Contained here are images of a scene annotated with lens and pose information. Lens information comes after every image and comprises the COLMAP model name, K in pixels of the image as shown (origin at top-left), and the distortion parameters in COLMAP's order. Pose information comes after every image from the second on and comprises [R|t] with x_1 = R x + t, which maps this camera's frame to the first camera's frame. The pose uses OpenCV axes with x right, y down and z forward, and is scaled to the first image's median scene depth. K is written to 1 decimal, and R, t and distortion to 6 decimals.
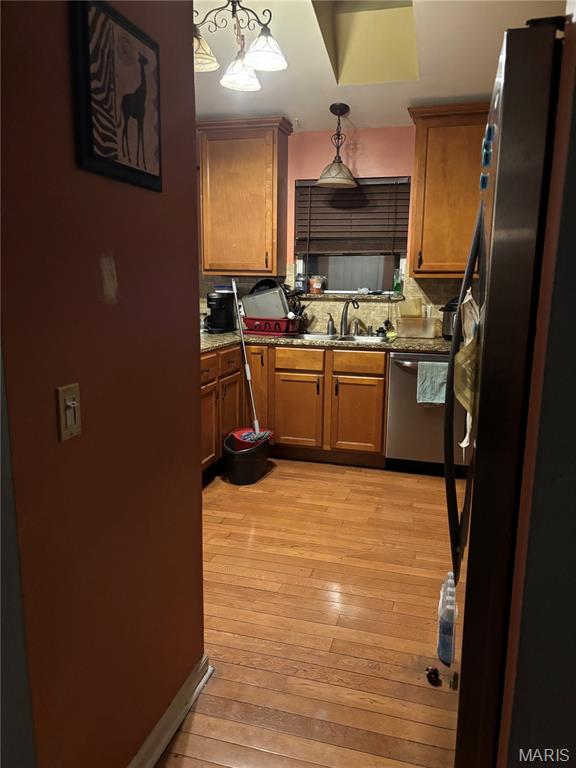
lens RADIAL K [[585.9, 0, 293.1], [0, 585.9, 383.1], [0, 0, 1]] dist [0.058757, -0.048944]
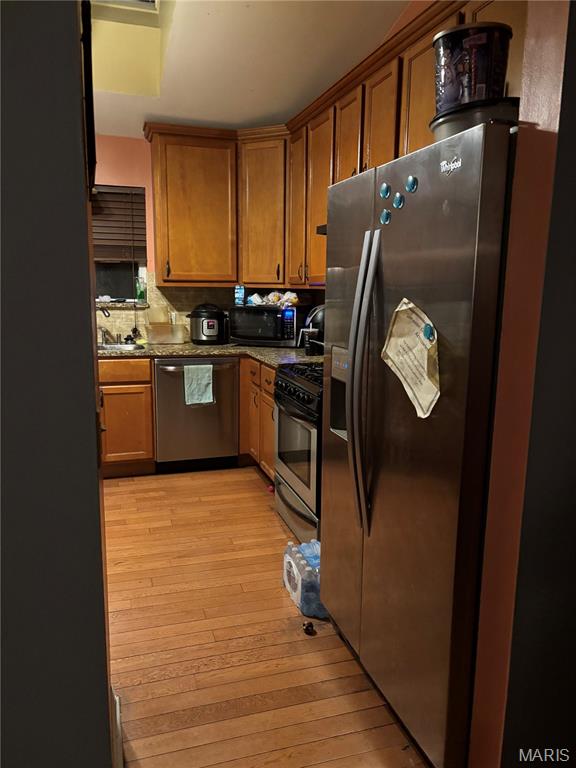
lens RADIAL K [[585.9, 0, 290.2], [0, 585.9, 383.3], [0, 0, 1]] dist [0.058757, -0.048944]
pose [[0.832073, -0.091215, 0.547114, -0.200589], [0.097473, 0.995081, 0.017660, -0.005092], [-0.546034, 0.038634, 0.836872, 0.015826]]
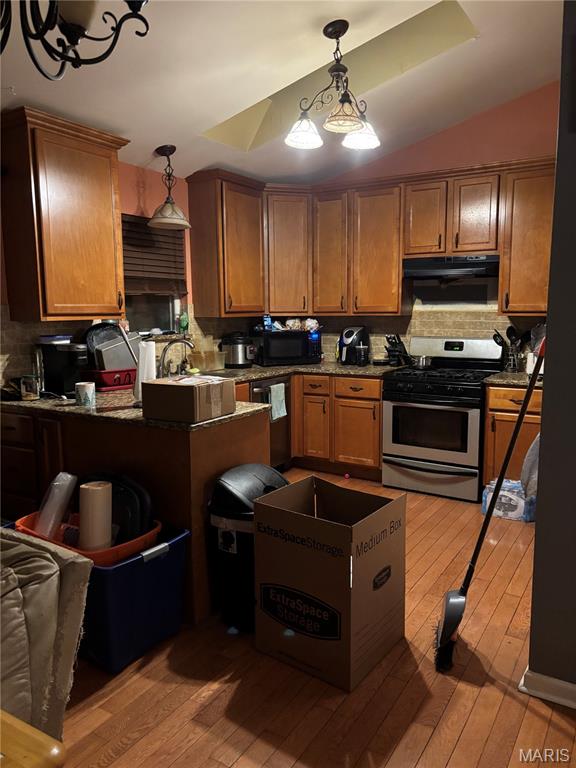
lens RADIAL K [[585.9, 0, 291.9], [0, 585.9, 386.9], [0, 0, 1]] dist [0.058757, -0.048944]
pose [[0.275209, -0.143403, 0.950629, -0.887191], [0.182236, 0.978667, 0.094875, -0.136848], [-0.943955, 0.147128, 0.295471, 0.588165]]
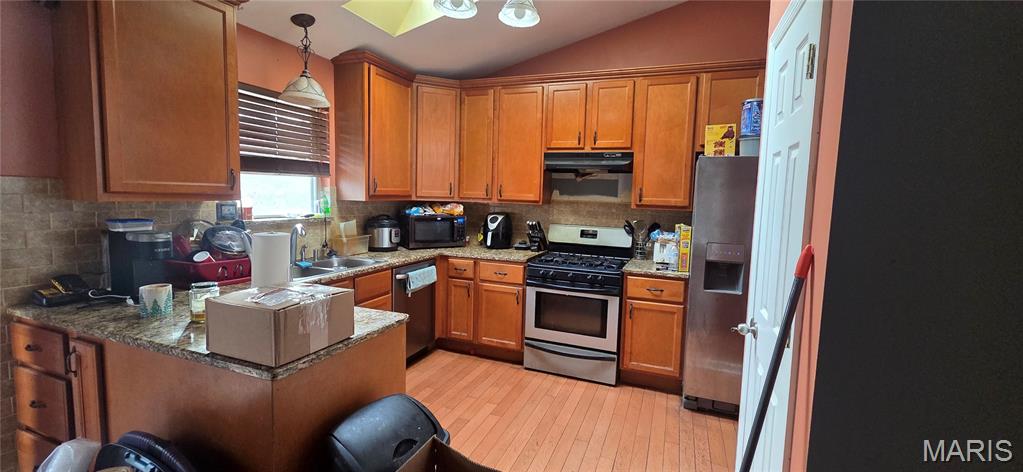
lens RADIAL K [[416.8, 0, 521.6], [0, 416.8, 230.6], [0, 0, 1]] dist [0.003944, -0.000431]
pose [[0.089389, -0.098851, 0.991079, -0.574146], [0.148609, 0.985248, 0.084866, -0.153201], [-0.984848, 0.139697, 0.102760, 0.670692]]
